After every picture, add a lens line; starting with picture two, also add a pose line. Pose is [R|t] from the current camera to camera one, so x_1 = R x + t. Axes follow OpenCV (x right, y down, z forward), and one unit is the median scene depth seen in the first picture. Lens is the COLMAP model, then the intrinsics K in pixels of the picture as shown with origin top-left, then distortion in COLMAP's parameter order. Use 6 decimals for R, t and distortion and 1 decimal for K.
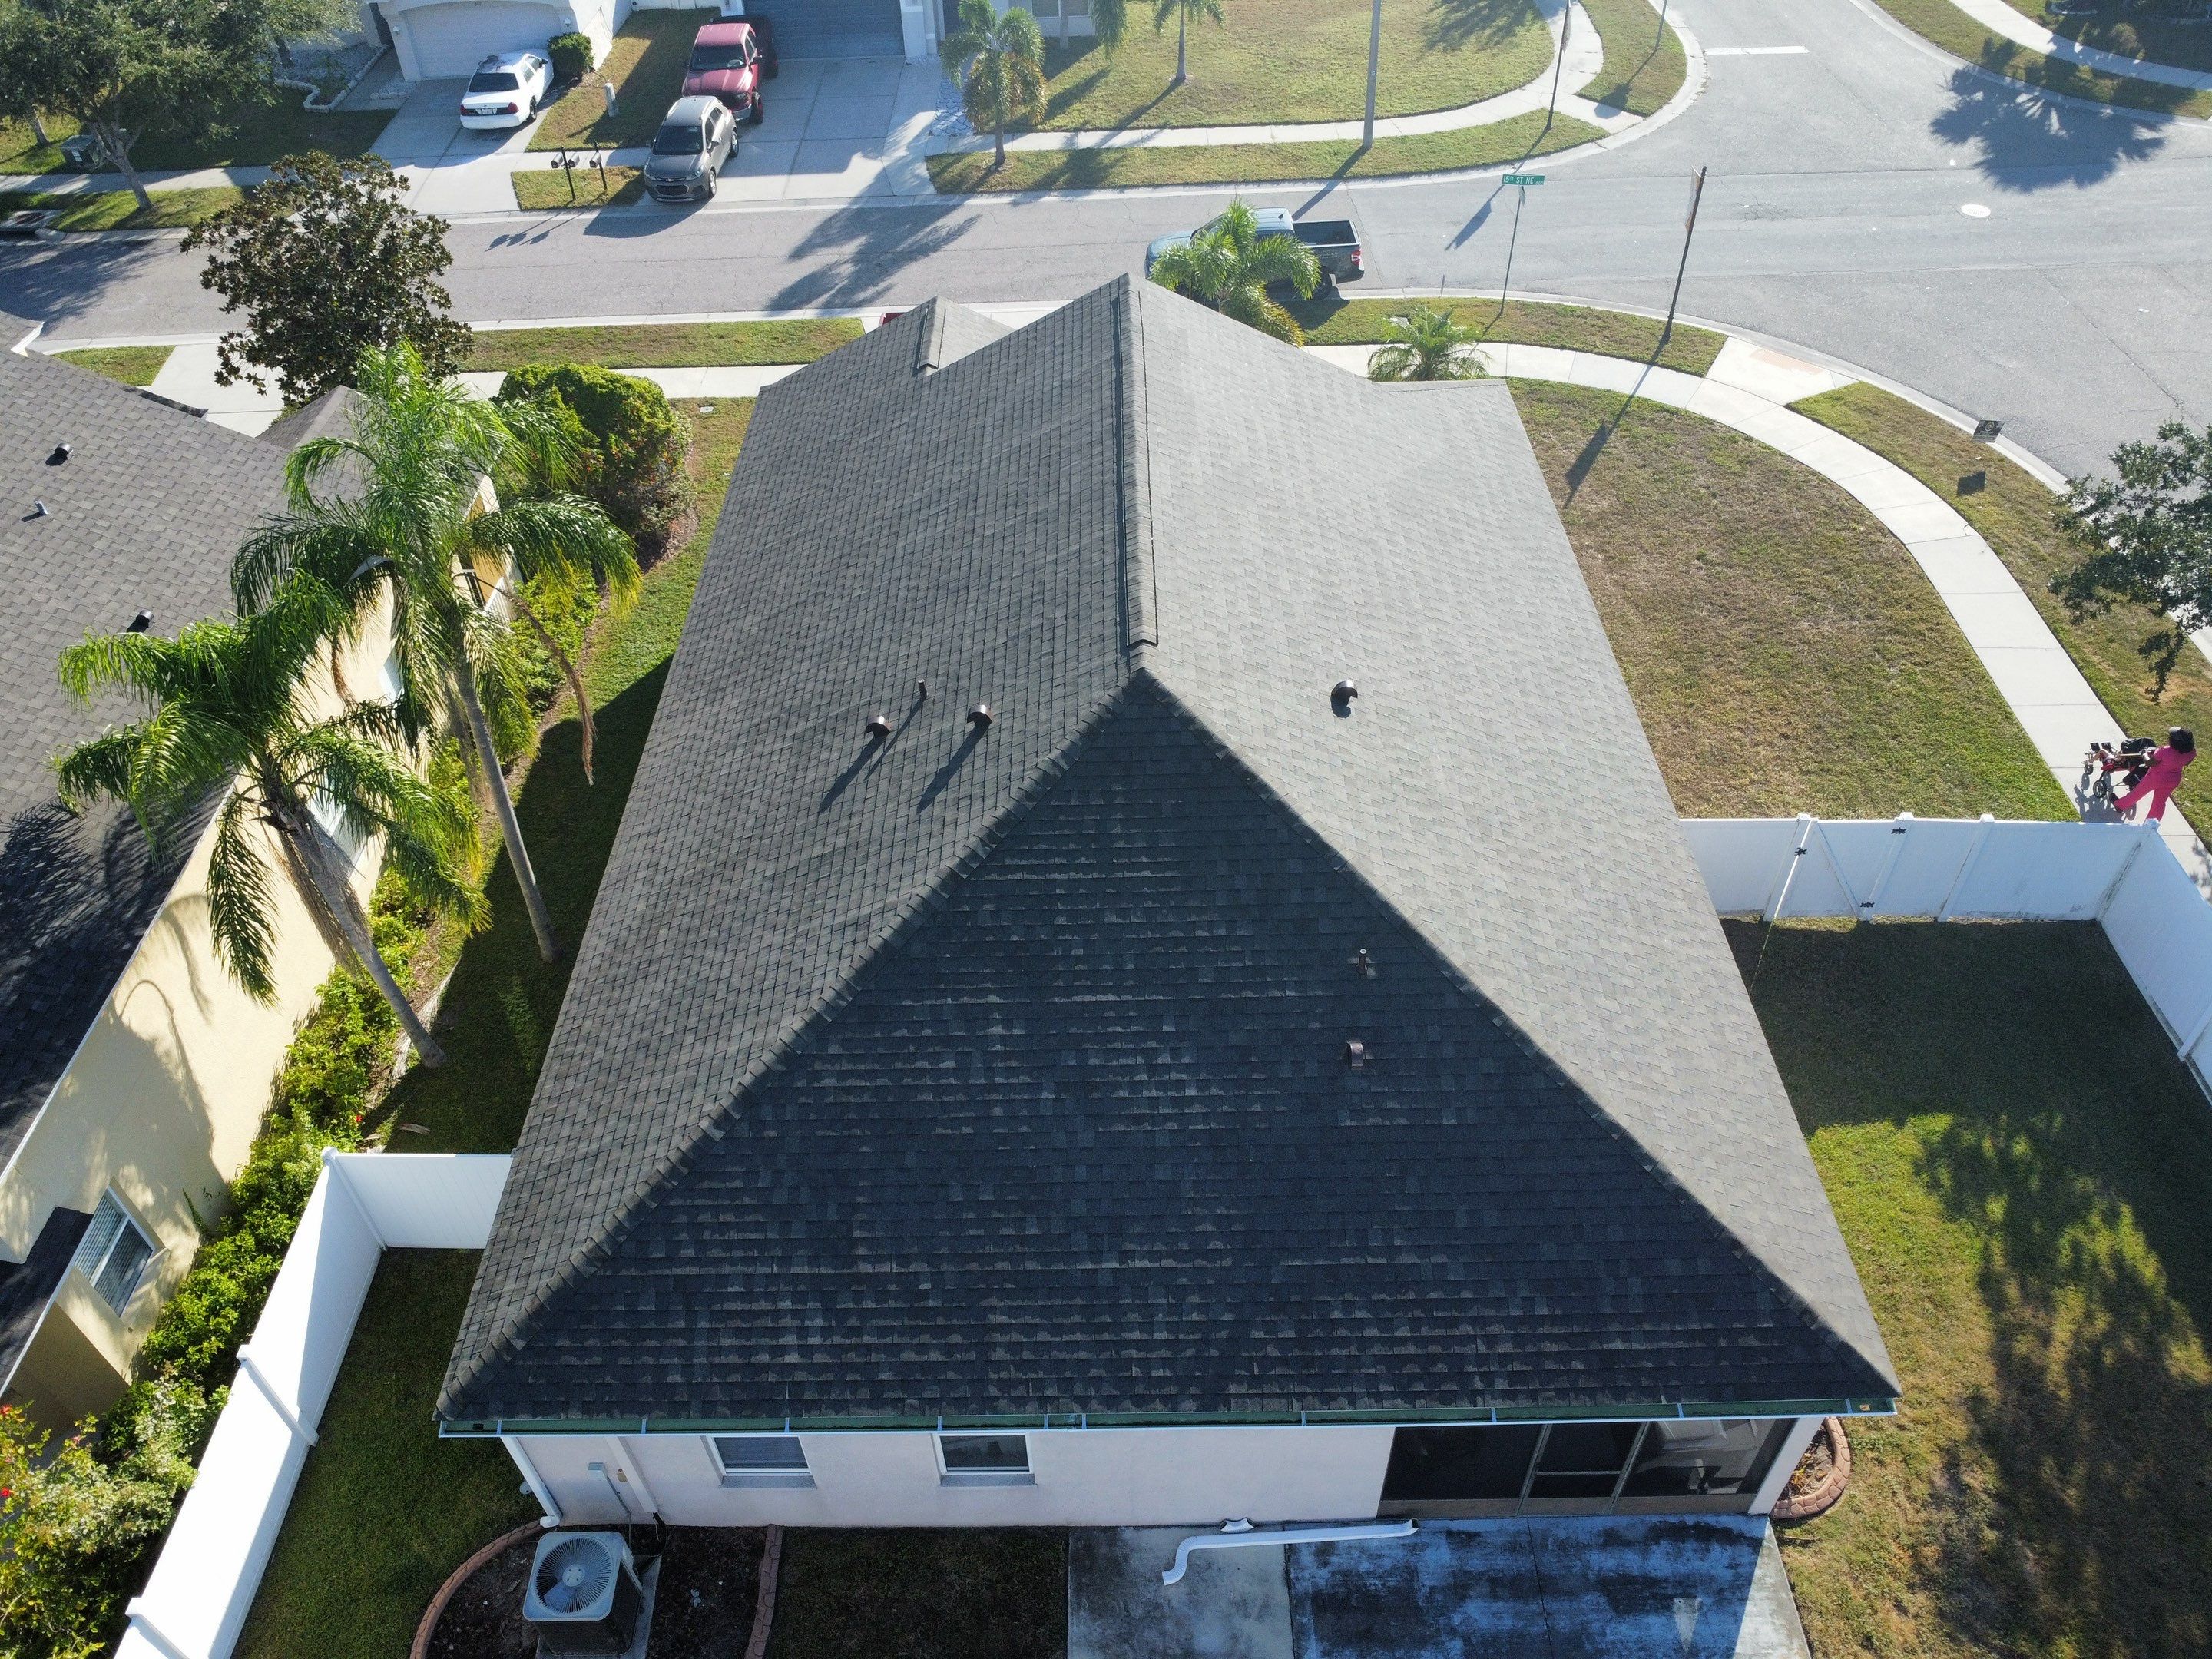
lens RADIAL K [[1605.0, 0, 1093.1], [0, 1605.0, 813.9], [0, 0, 1]] dist [-0.032245, 0.002482]
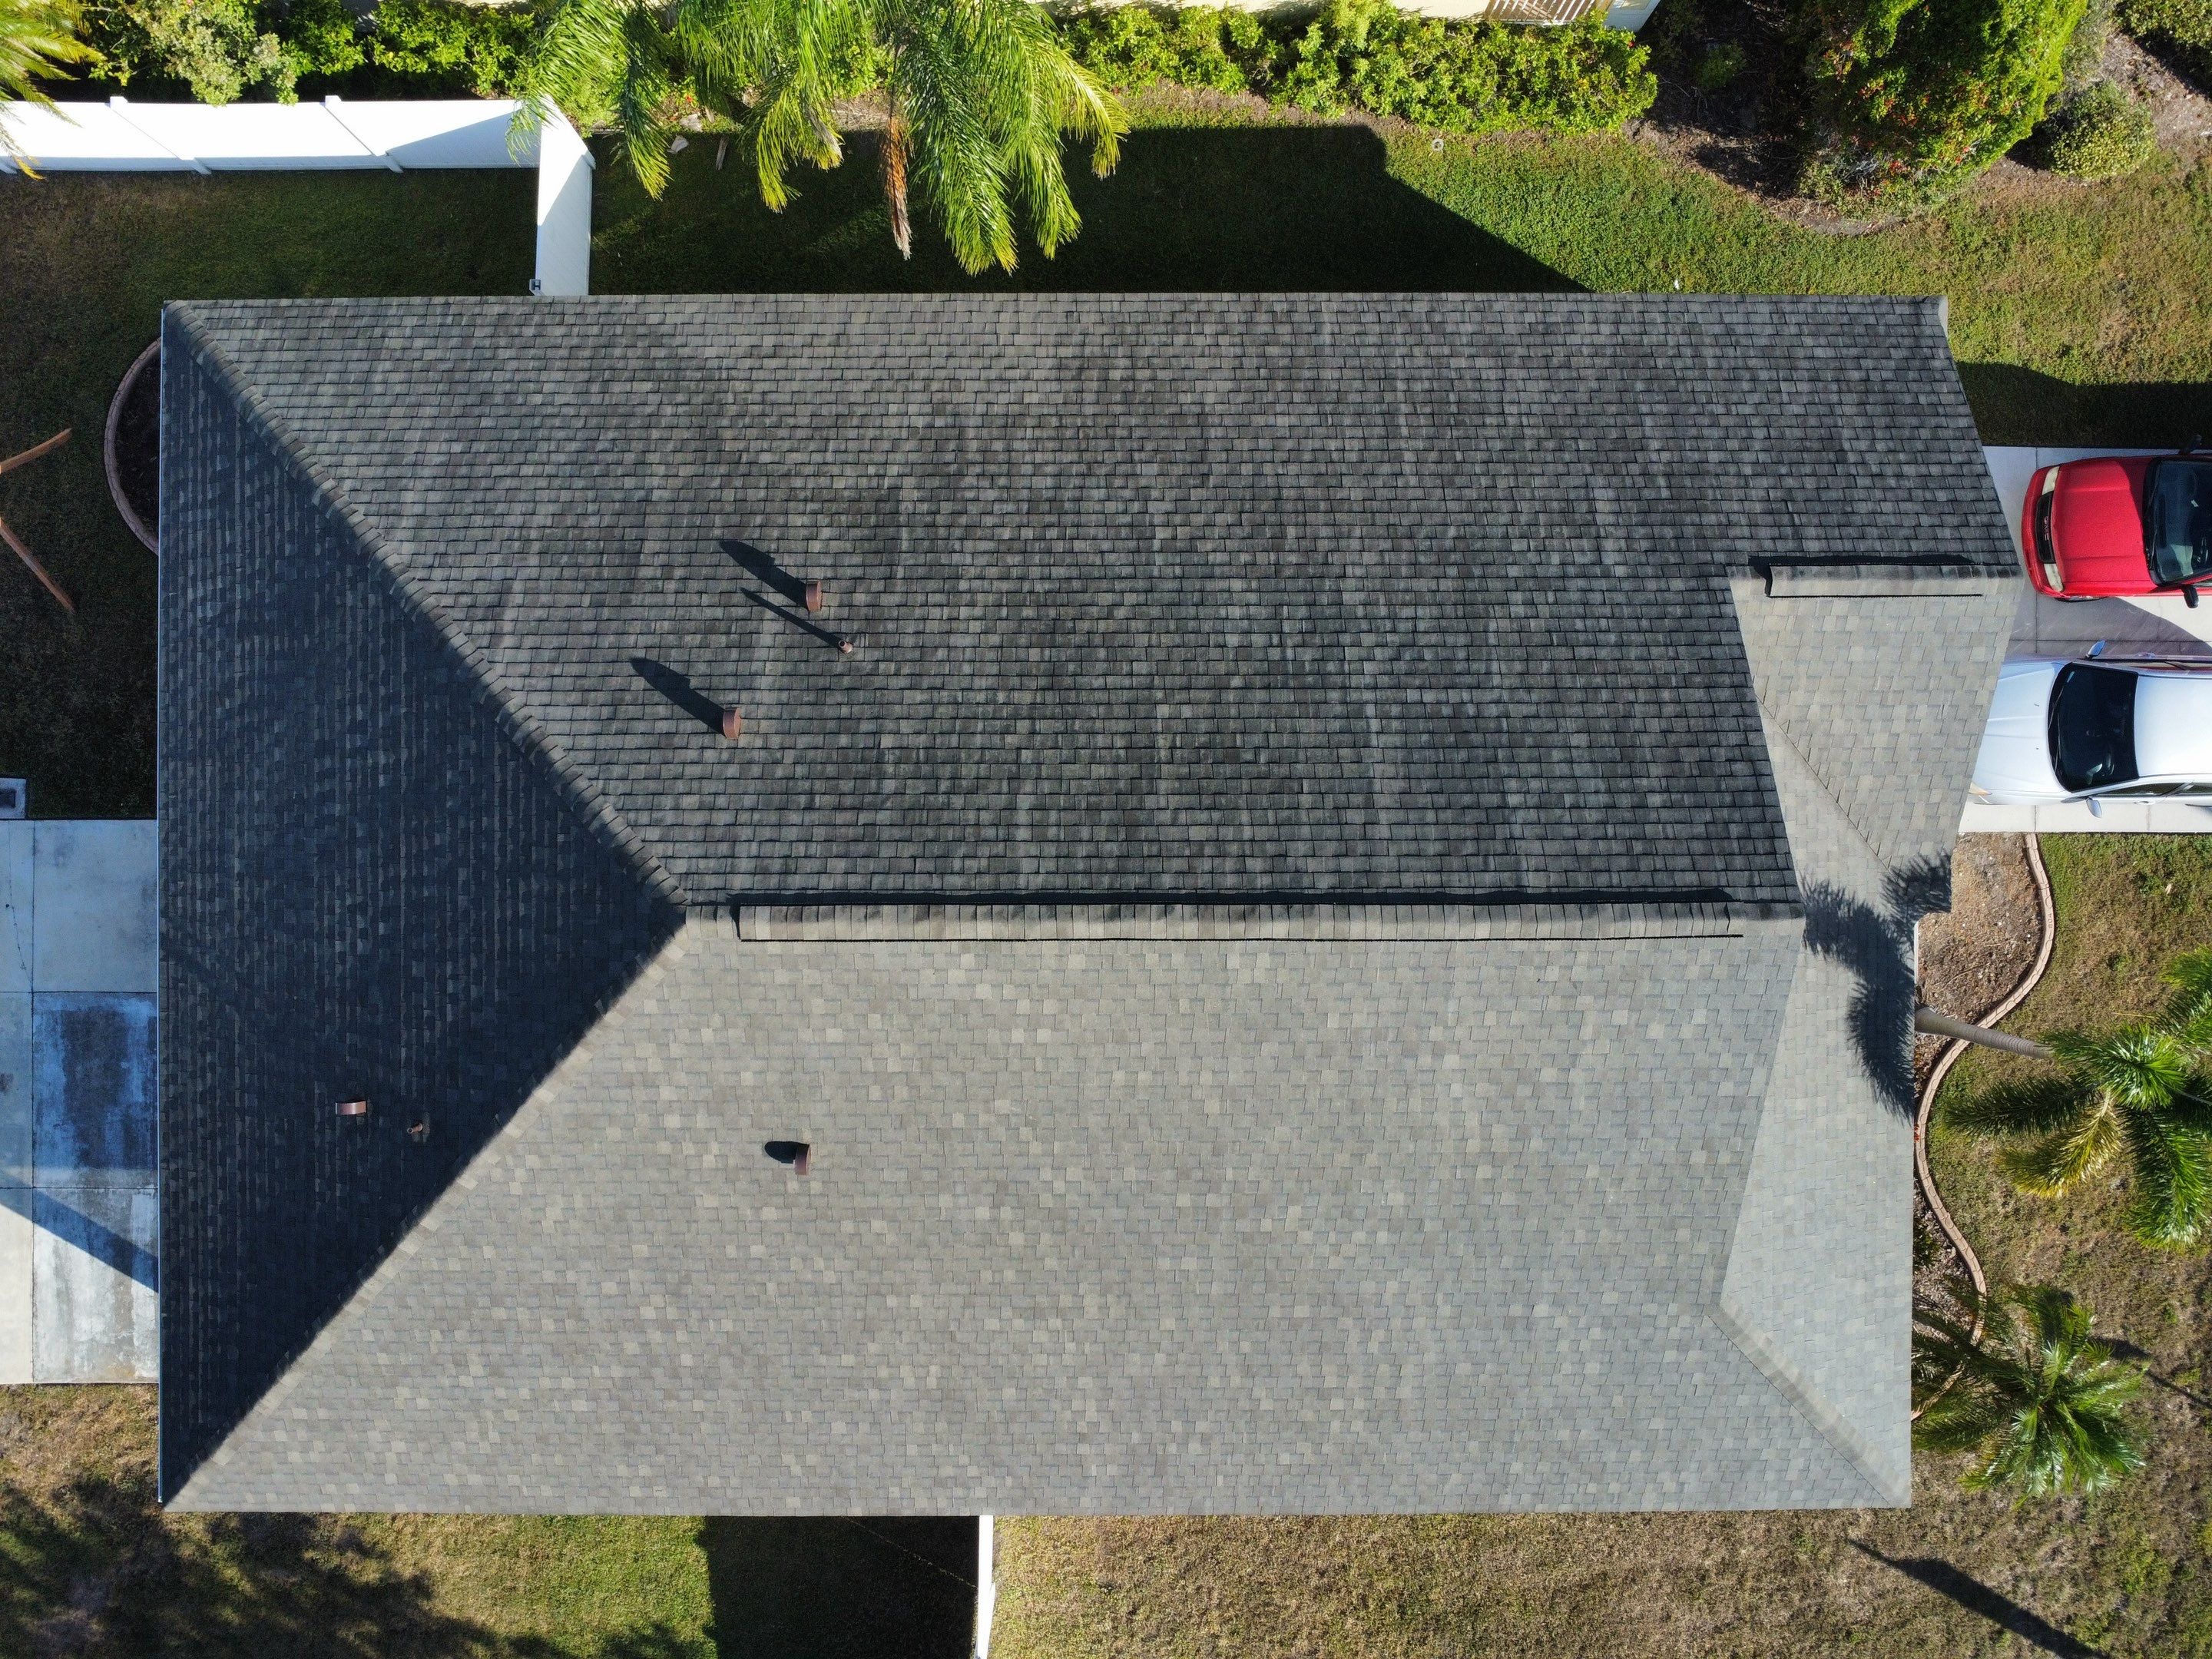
lens RADIAL K [[1605.0, 0, 1098.4], [0, 1605.0, 815.5], [0, 0, 1]] dist [-0.032245, 0.002482]
pose [[0.002568, 0.999762, 0.021647, -0.038323], [-0.677586, -0.014180, 0.735307, -0.781832], [0.735439, -0.016556, 0.677388, 0.553406]]
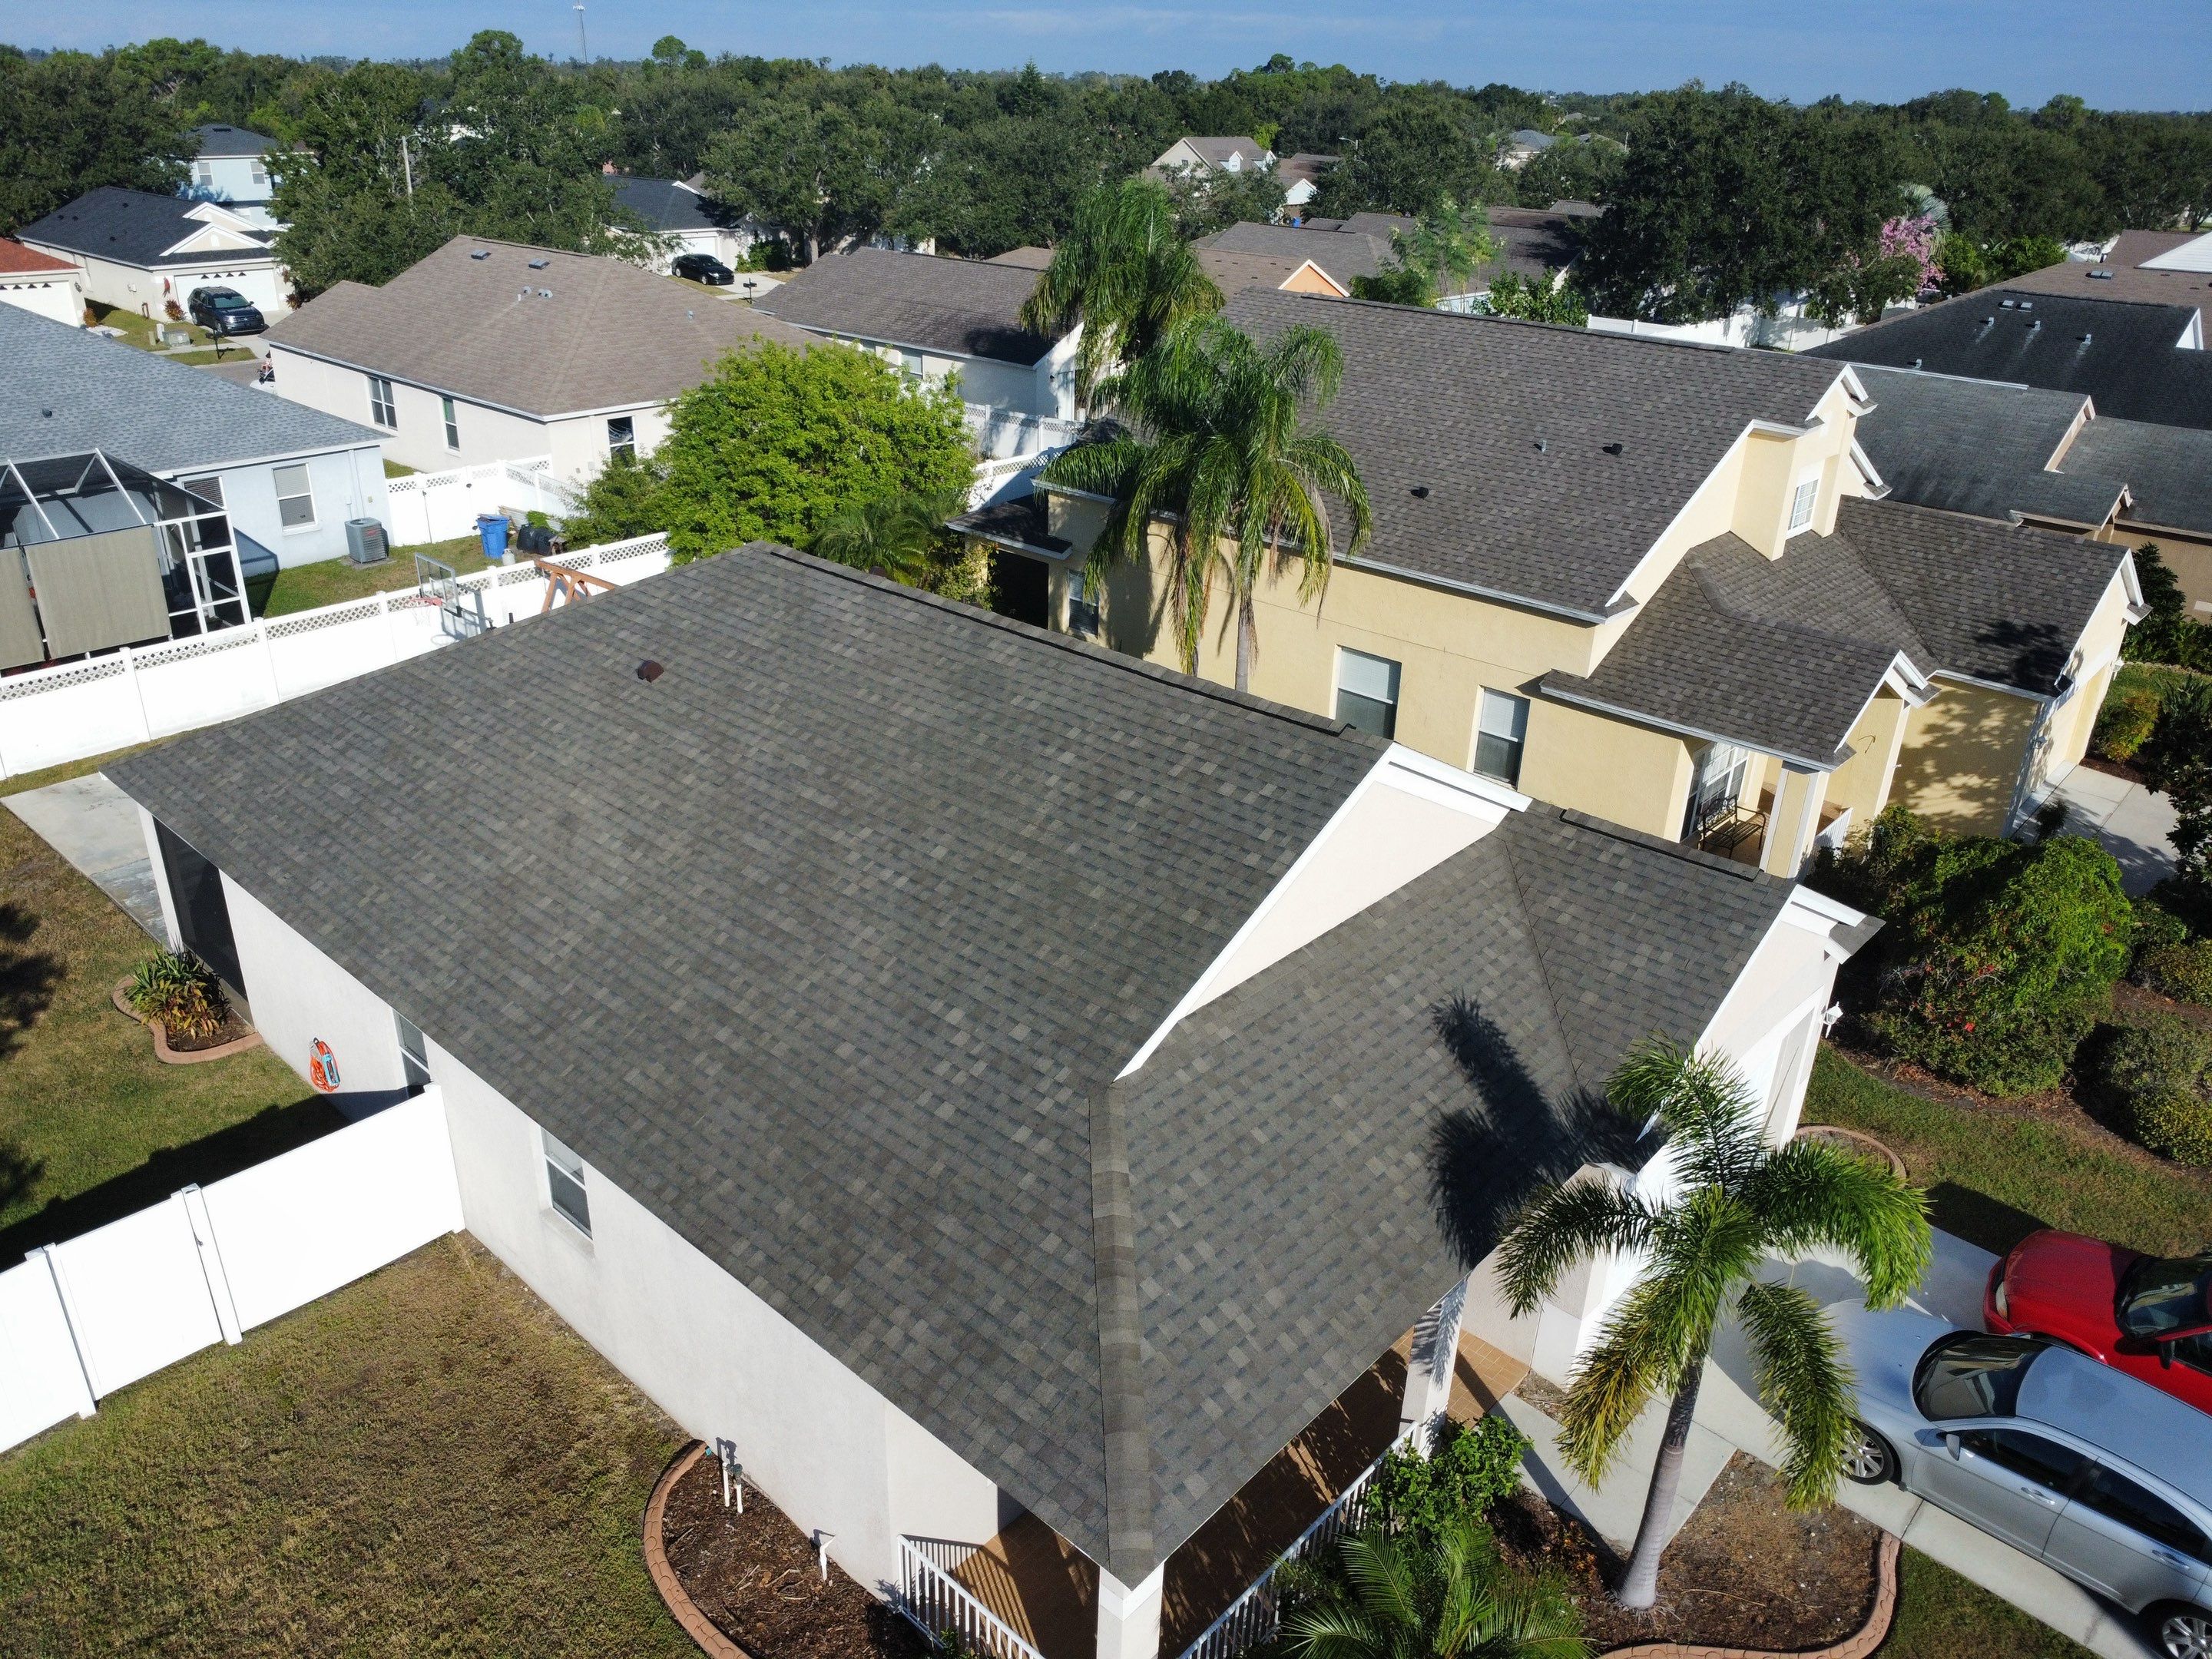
lens RADIAL K [[1605.0, 0, 1098.1], [0, 1605.0, 825.0], [0, 0, 1]] dist [-0.032245, 0.002482]
pose [[-0.672478, 0.325038, -0.664924, 0.698165], [-0.503515, 0.457535, 0.732895, -0.959766], [0.542445, 0.827655, -0.144020, 1.396164]]
